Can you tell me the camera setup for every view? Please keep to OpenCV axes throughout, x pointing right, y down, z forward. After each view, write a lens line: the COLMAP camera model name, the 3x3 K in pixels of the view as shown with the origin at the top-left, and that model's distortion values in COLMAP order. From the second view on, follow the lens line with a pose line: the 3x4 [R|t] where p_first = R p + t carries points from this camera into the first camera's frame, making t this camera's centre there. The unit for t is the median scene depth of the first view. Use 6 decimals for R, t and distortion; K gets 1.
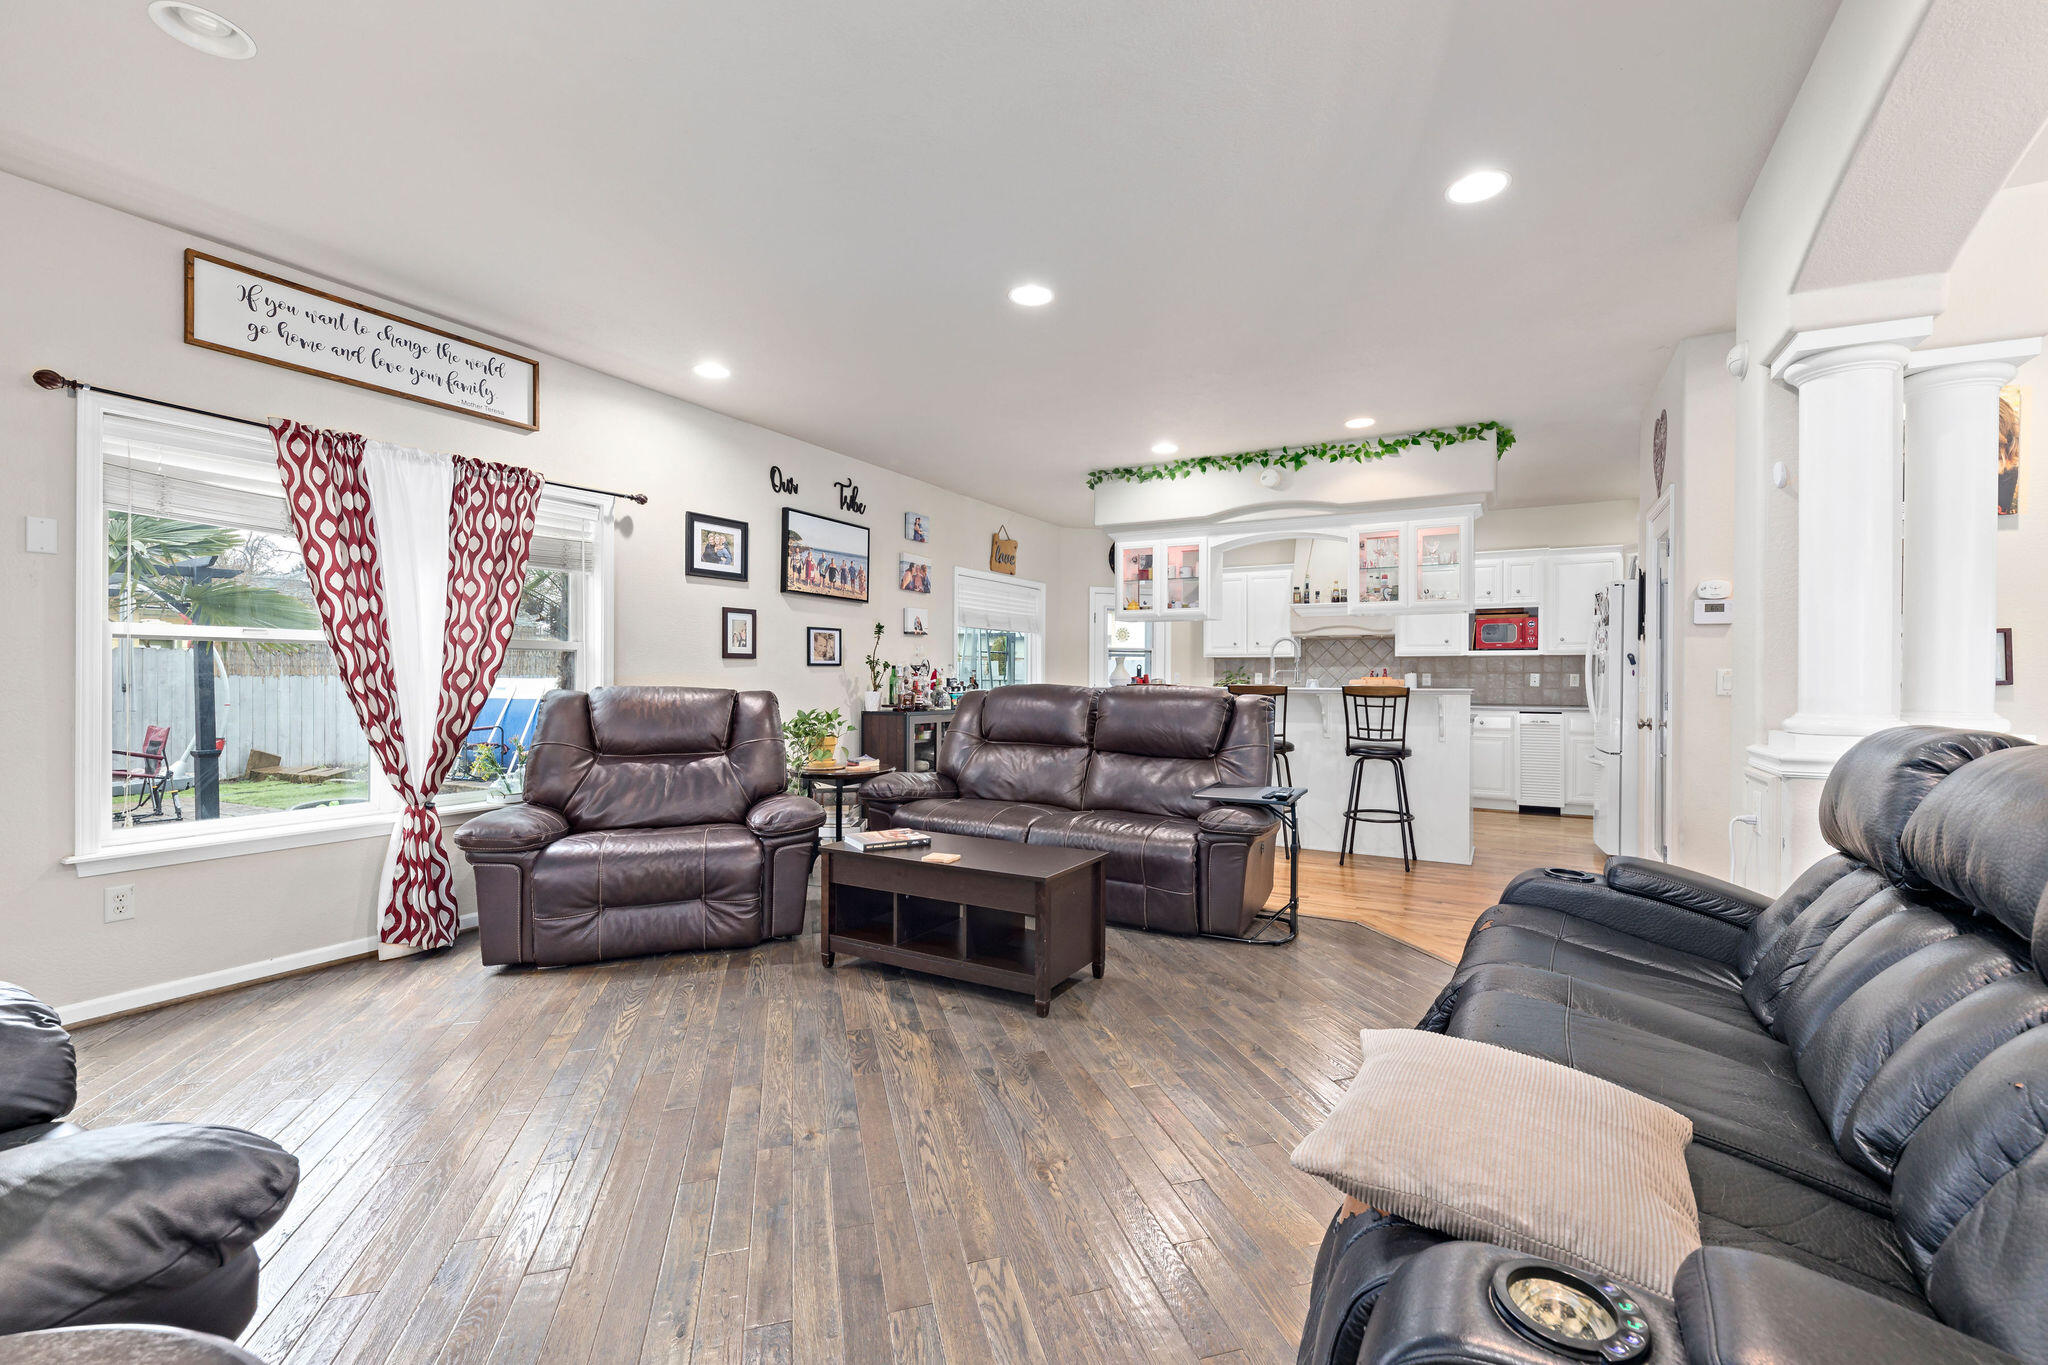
lens RADIAL K [[858.9, 0, 1045.1], [0, 858.9, 677.4], [0, 0, 1]] dist [0.002374, -0.000070]
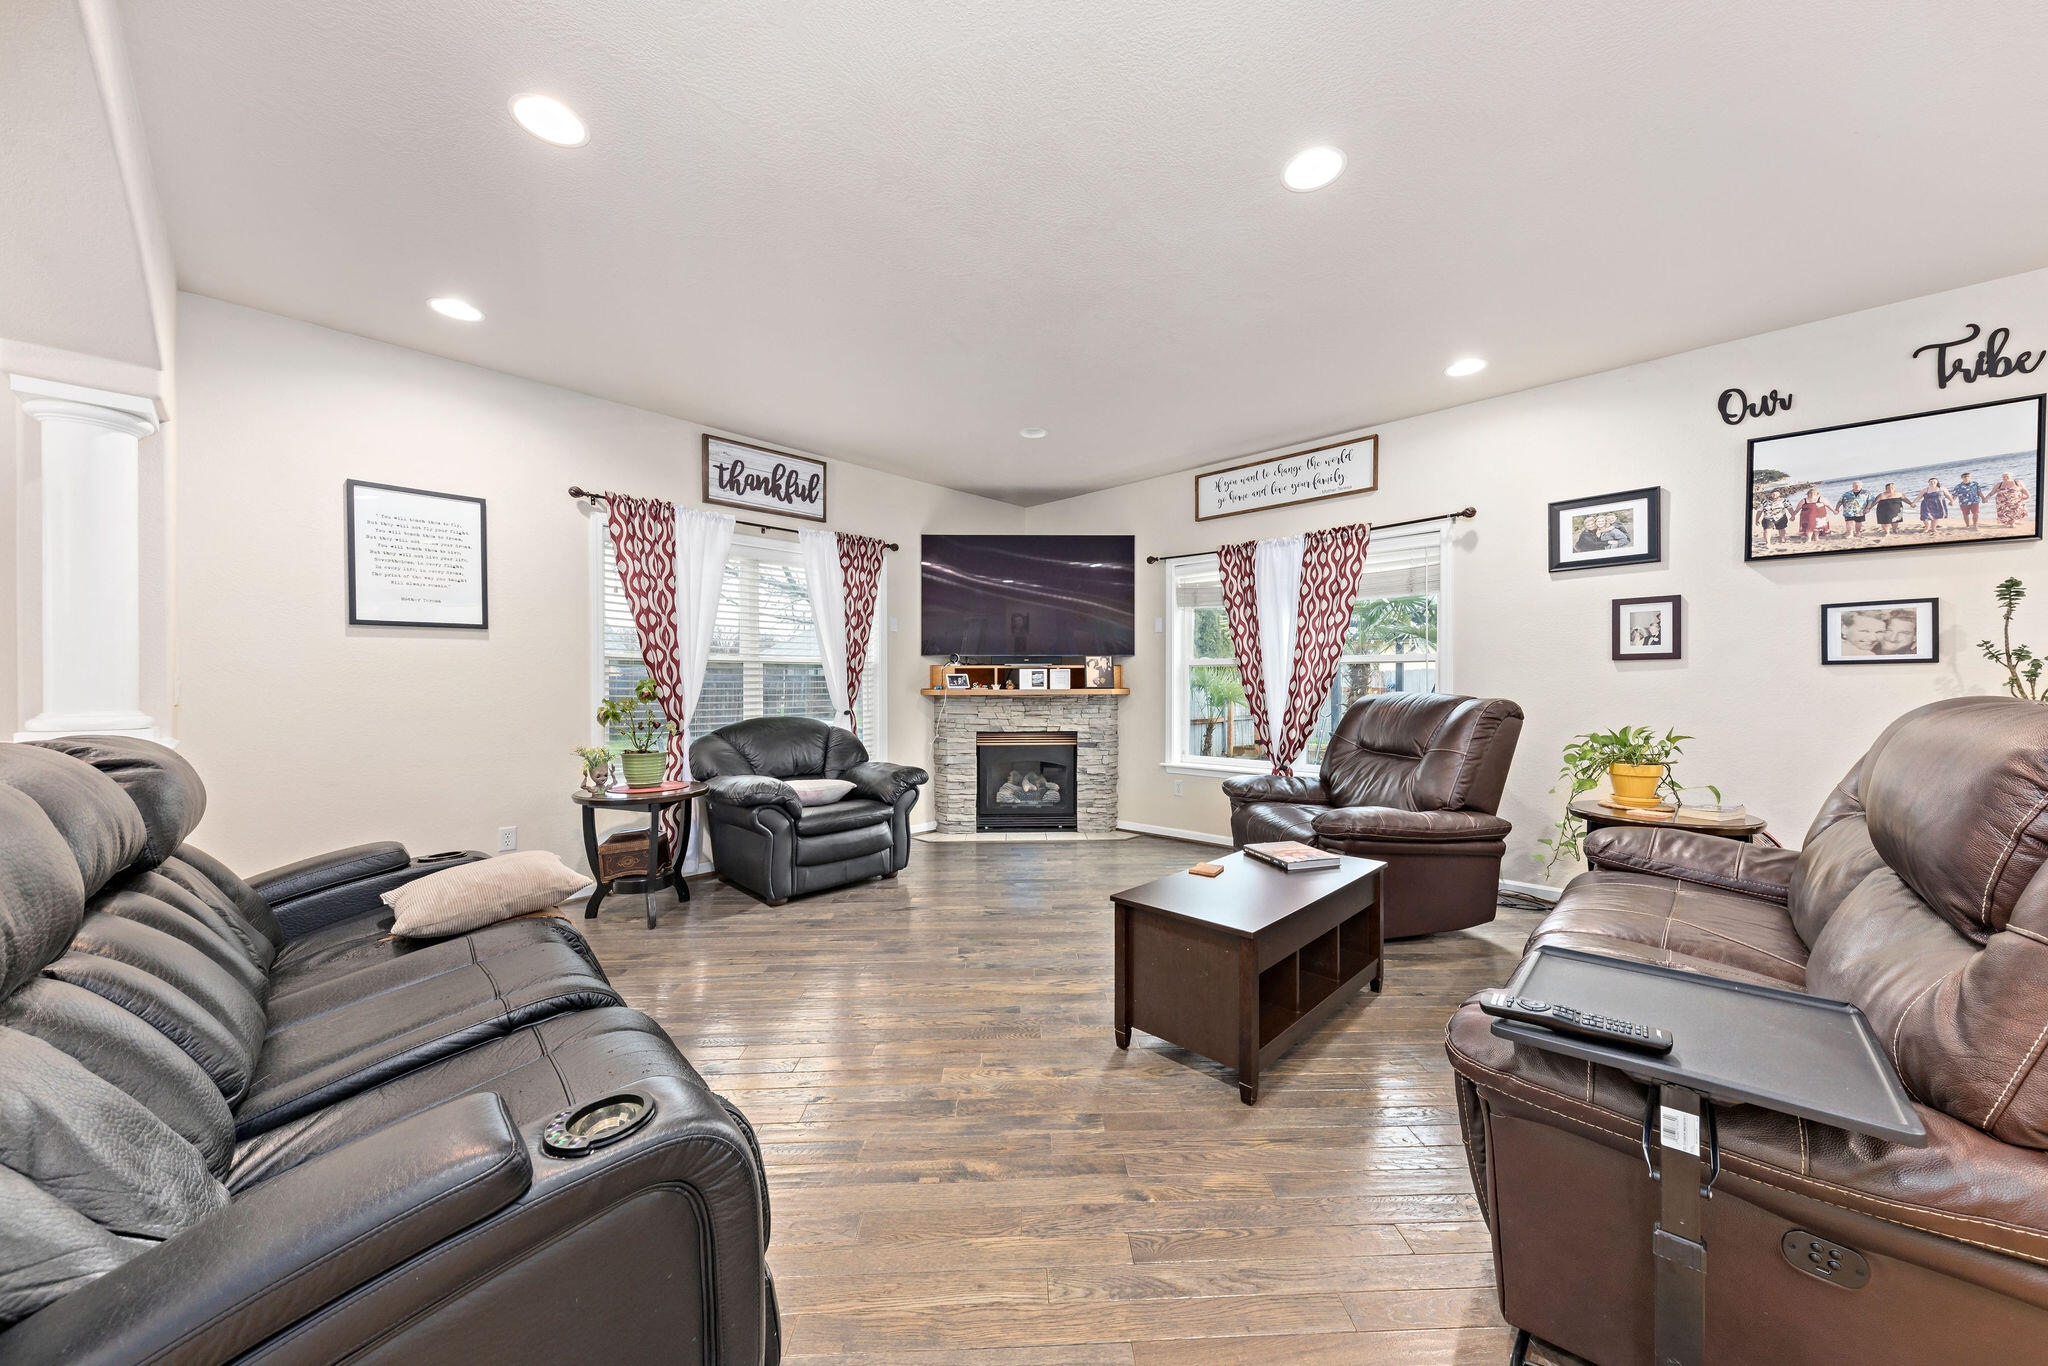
lens RADIAL K [[711.0, 0, 1039.8], [0, 711.0, 688.3], [0, 0, 1]] dist [0.003168, -0.000900]
pose [[-0.253477, 0.002924, -0.967337, 0.391493], [0.001937, 0.999995, 0.002516, 0.001673], [0.967339, -0.001236, -0.253482, 0.563858]]
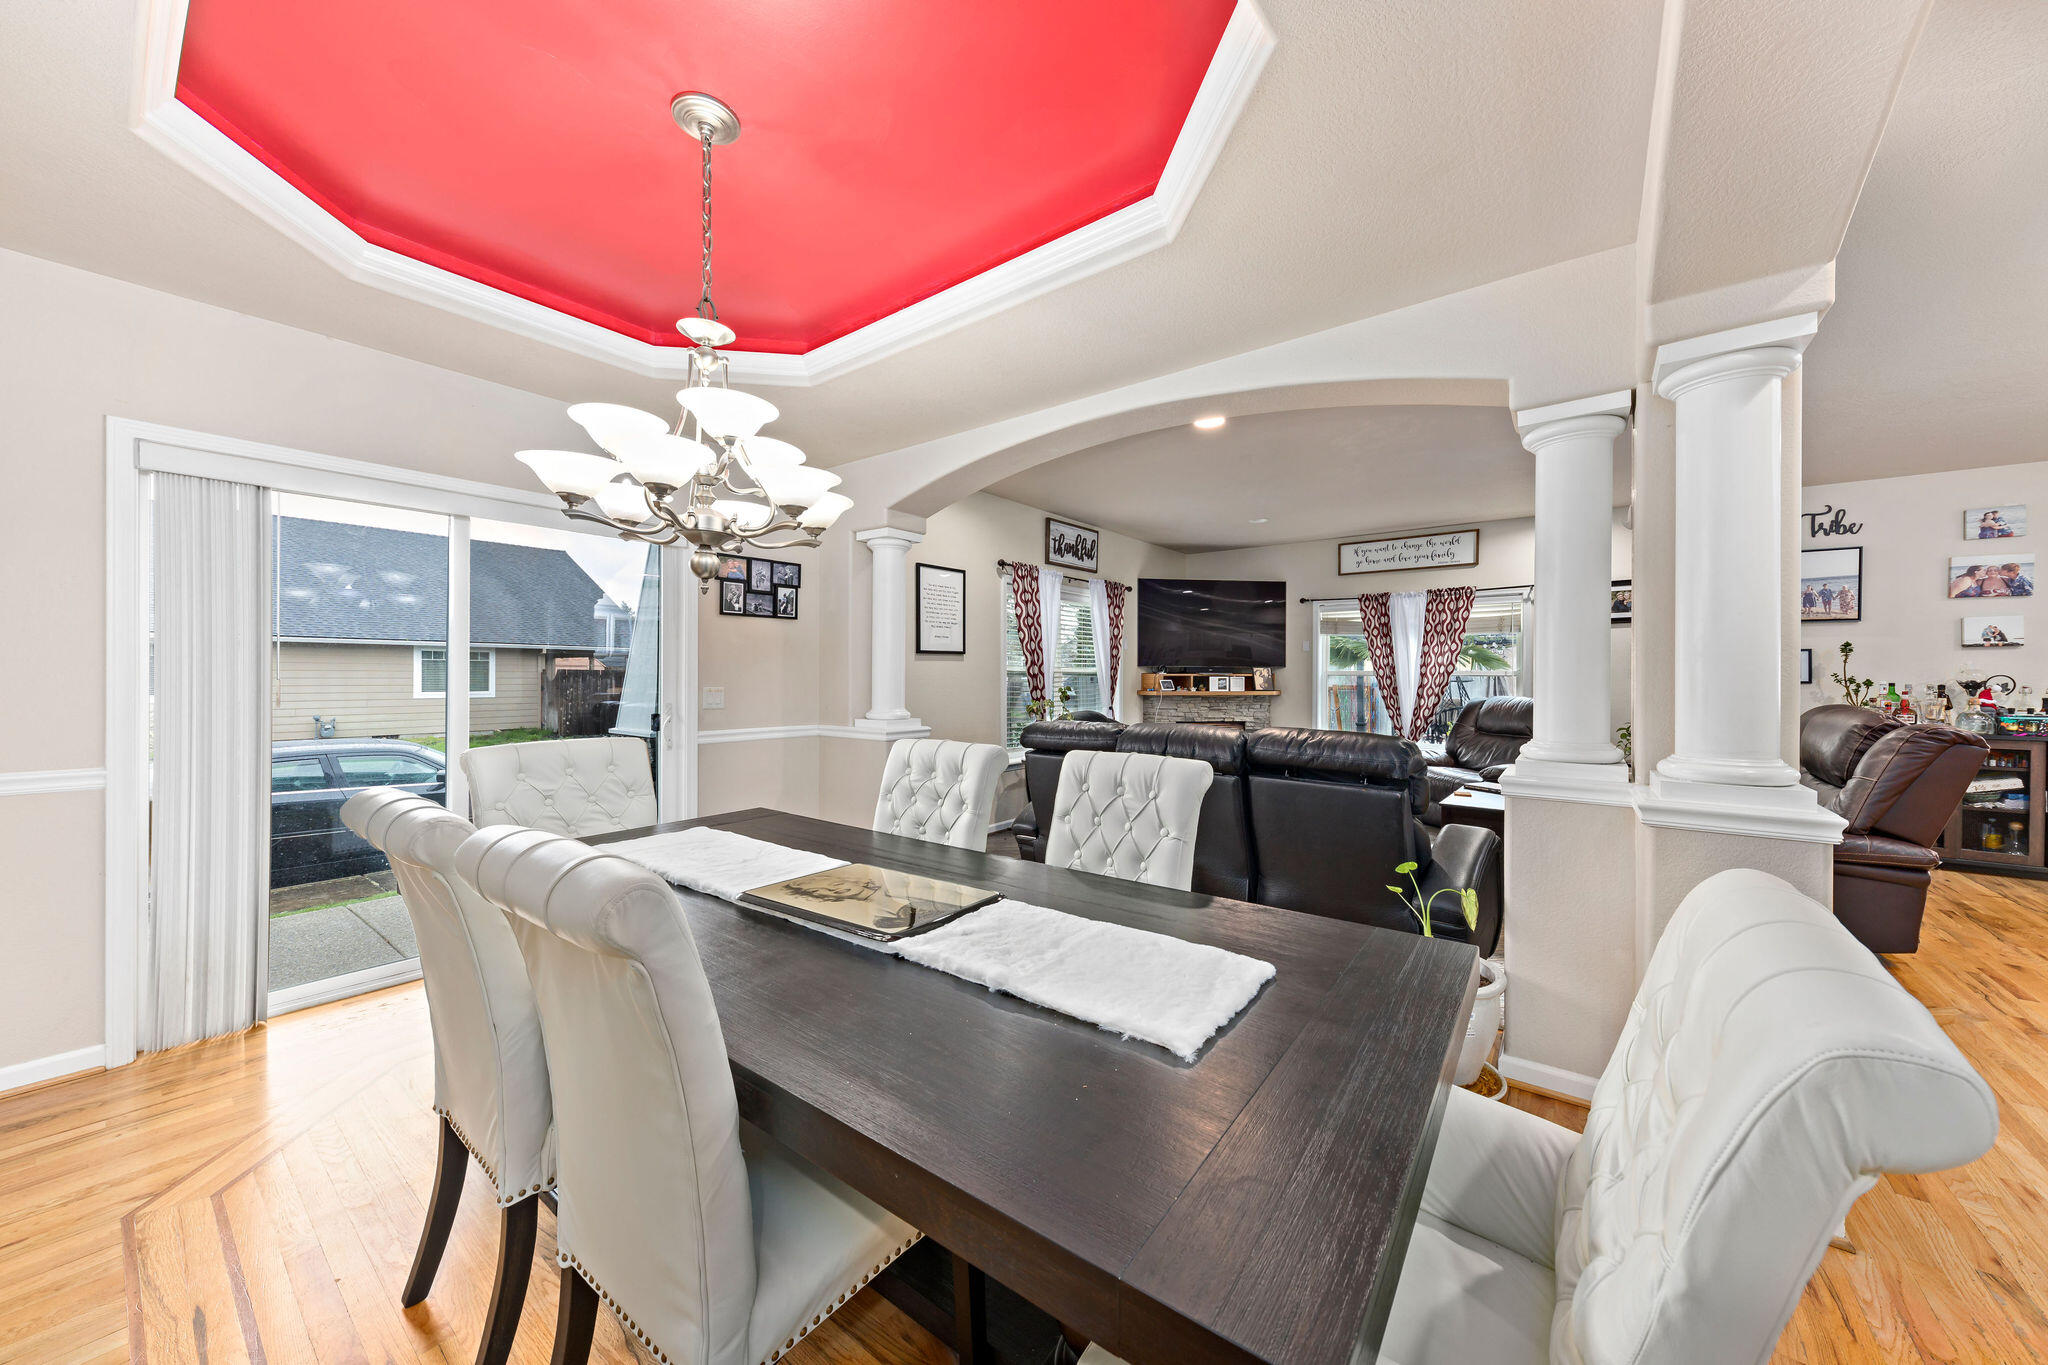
lens RADIAL K [[711.0, 0, 1036.1], [0, 711.0, 676.8], [0, 0, 1]] dist [0.003168, -0.000900]
pose [[-0.161745, -0.004380, -0.986823, 0.833212], [-0.003848, 0.999985, -0.003808, -0.015248], [0.986825, 0.003182, -0.161760, 0.195670]]
